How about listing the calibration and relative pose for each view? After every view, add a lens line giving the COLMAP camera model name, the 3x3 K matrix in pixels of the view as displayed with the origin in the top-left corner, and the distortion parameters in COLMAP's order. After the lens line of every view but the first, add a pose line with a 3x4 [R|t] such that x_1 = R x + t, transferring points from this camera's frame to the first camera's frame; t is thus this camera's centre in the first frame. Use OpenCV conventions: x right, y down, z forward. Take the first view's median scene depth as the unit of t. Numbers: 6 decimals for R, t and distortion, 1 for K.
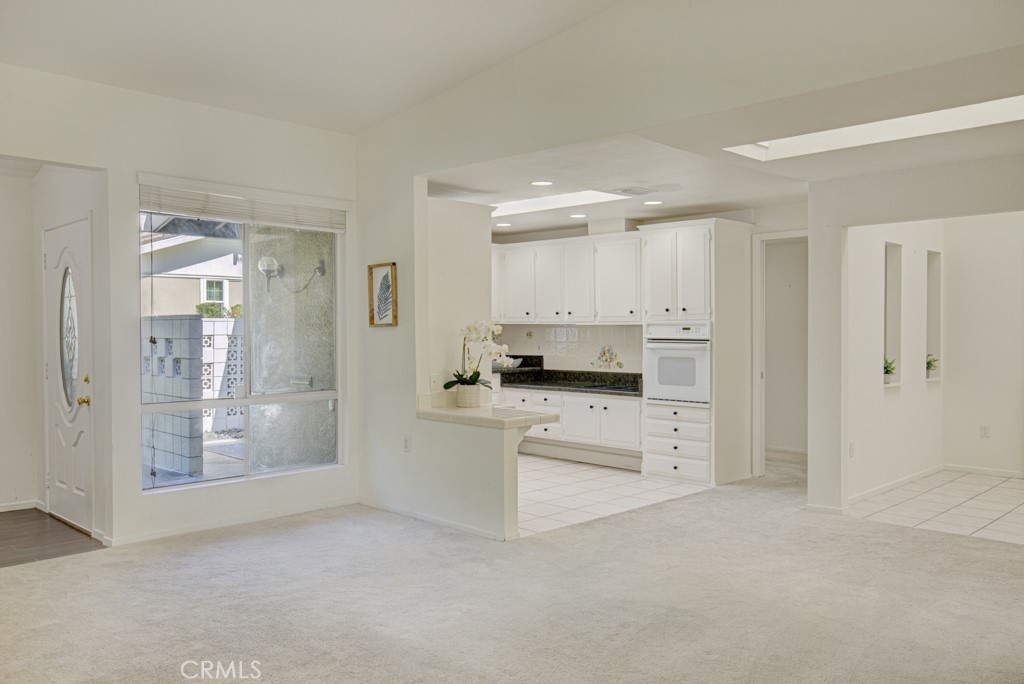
lens RADIAL K [[809.5, 0, 519.1], [0, 809.5, 339.3], [0, 0, 1]] dist [0.002109, -0.002355]
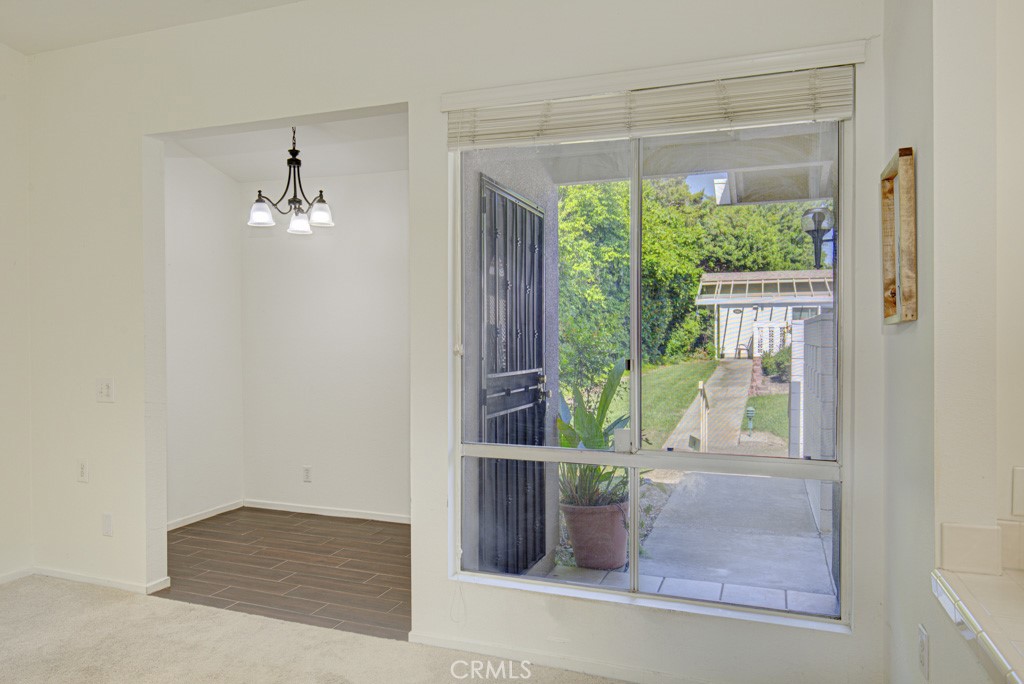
lens RADIAL K [[683.8, 0, 512.0], [0, 683.8, 342.5], [0, 0, 1]] dist [0.018459, -0.026326]
pose [[0.406206, 0.010249, -0.913724, 0.046607], [-0.011712, 0.999913, 0.006009, -0.004644], [0.913706, 0.008261, 0.406291, 0.568705]]
